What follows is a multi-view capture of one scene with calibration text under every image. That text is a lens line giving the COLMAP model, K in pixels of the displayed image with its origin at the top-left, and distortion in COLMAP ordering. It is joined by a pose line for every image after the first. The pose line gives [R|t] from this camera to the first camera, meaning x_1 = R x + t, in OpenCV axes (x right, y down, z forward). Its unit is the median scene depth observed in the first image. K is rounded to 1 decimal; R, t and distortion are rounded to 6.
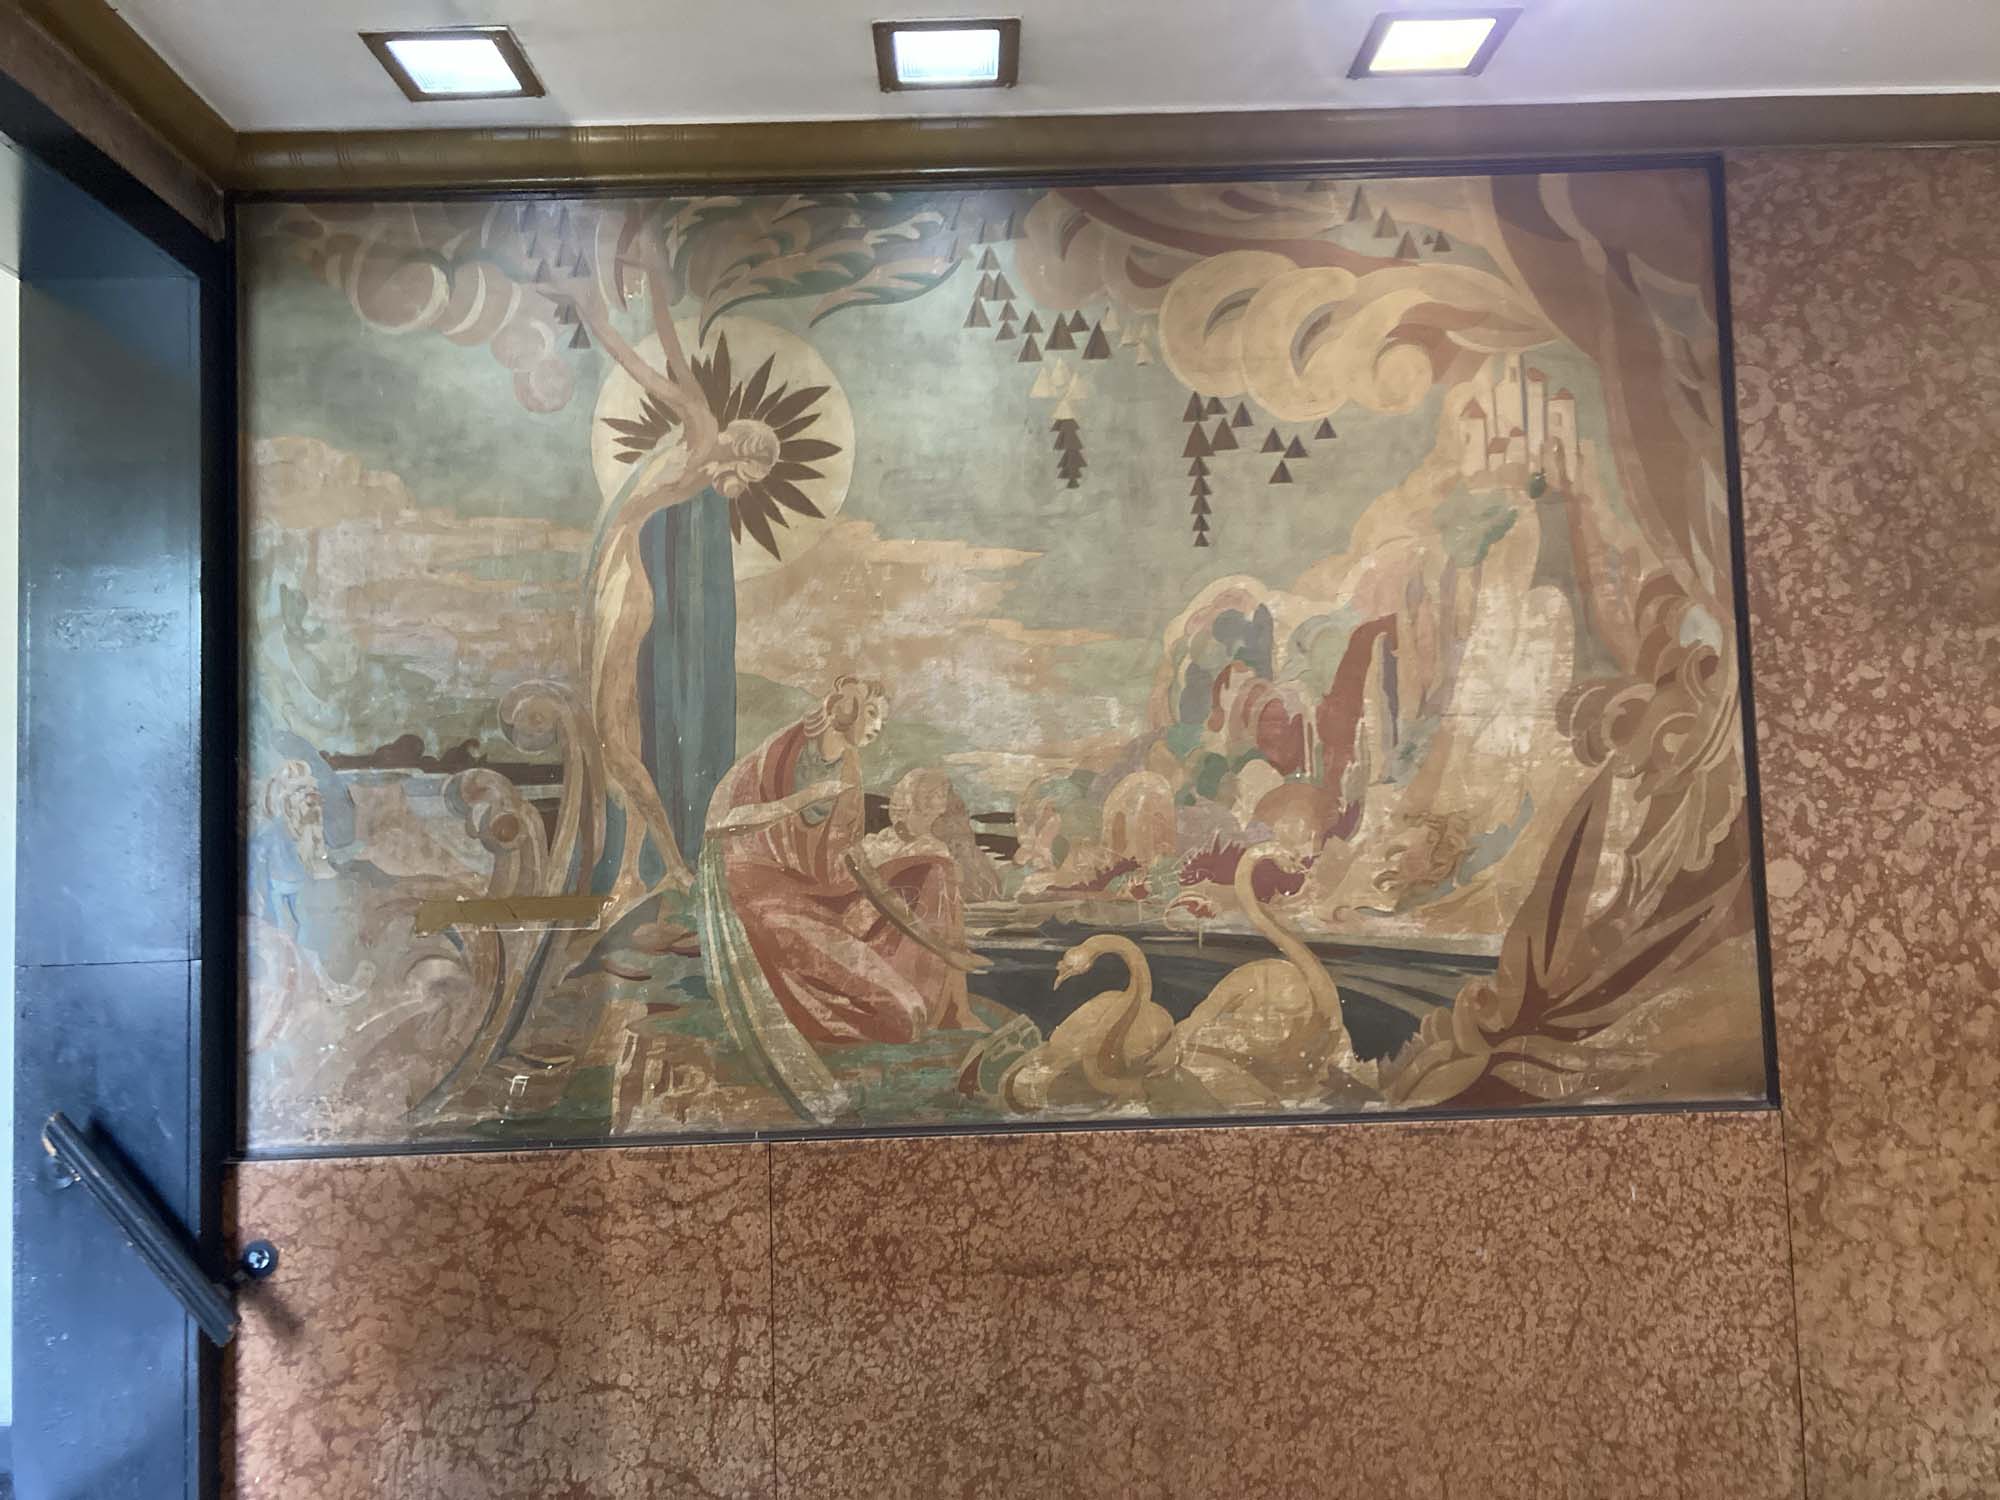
lens RADIAL K [[1628.2, 0, 999.1], [0, 1628.2, 737.7], [0, 0, 1]] dist [0.003992, -0.003514]
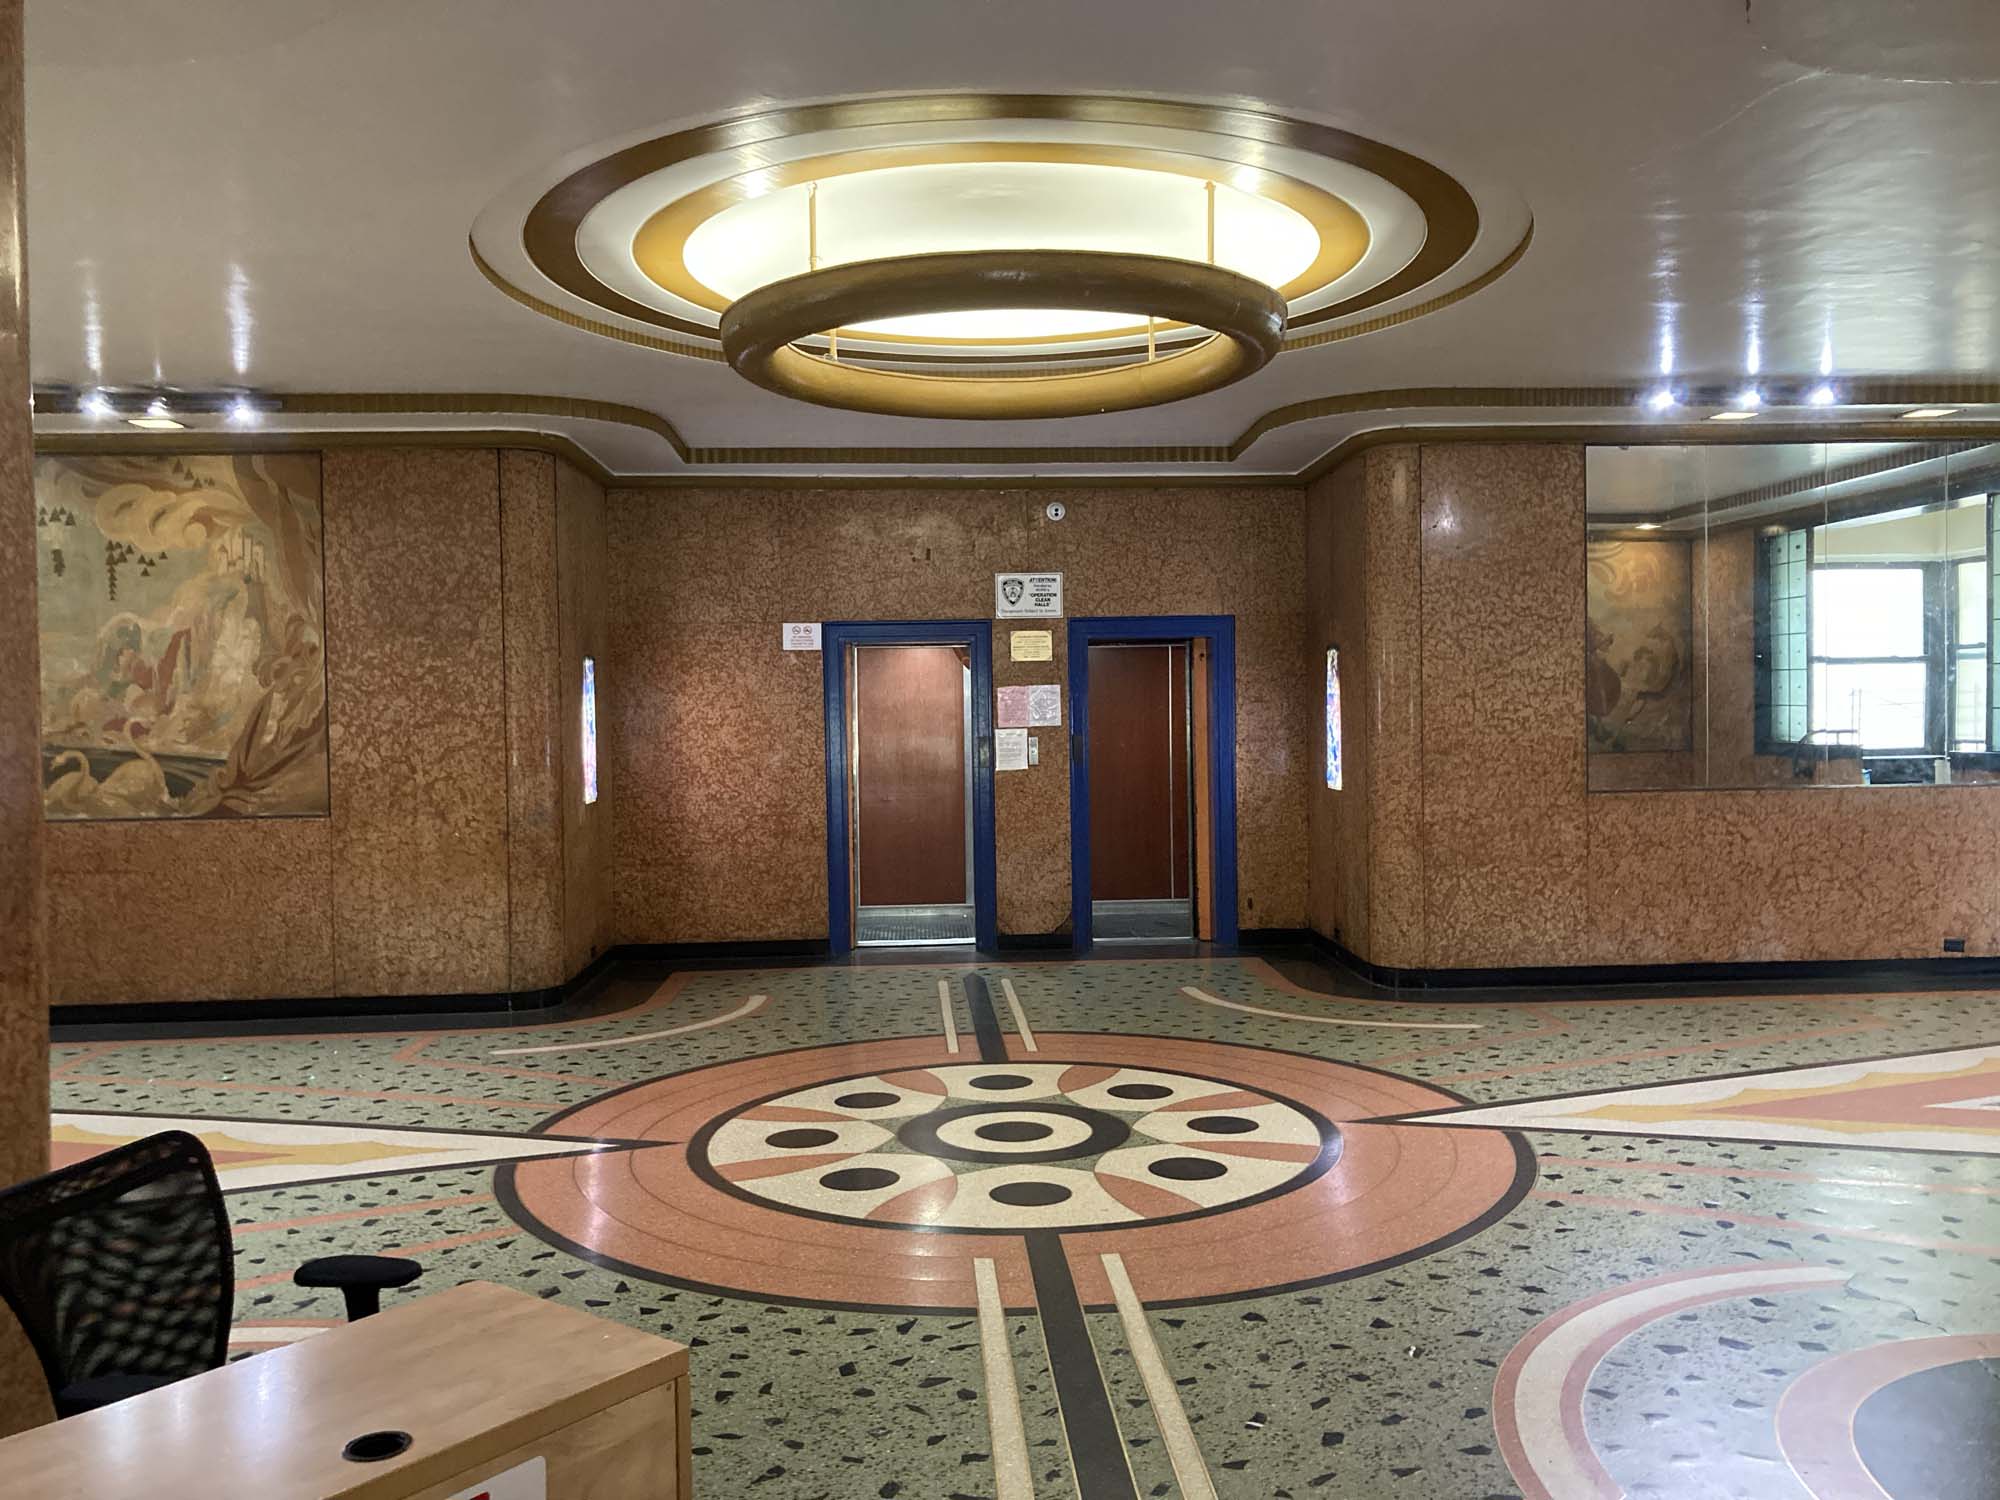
lens RADIAL K [[1628.2, 0, 1002.5], [0, 1628.2, 760.4], [0, 0, 1]] dist [0.003992, -0.003514]
pose [[0.998049, 0.009937, 0.061644, 1.392441], [-0.015044, 0.996441, 0.082936, -0.102251], [-0.060601, -0.083701, 0.994646, -1.695237]]
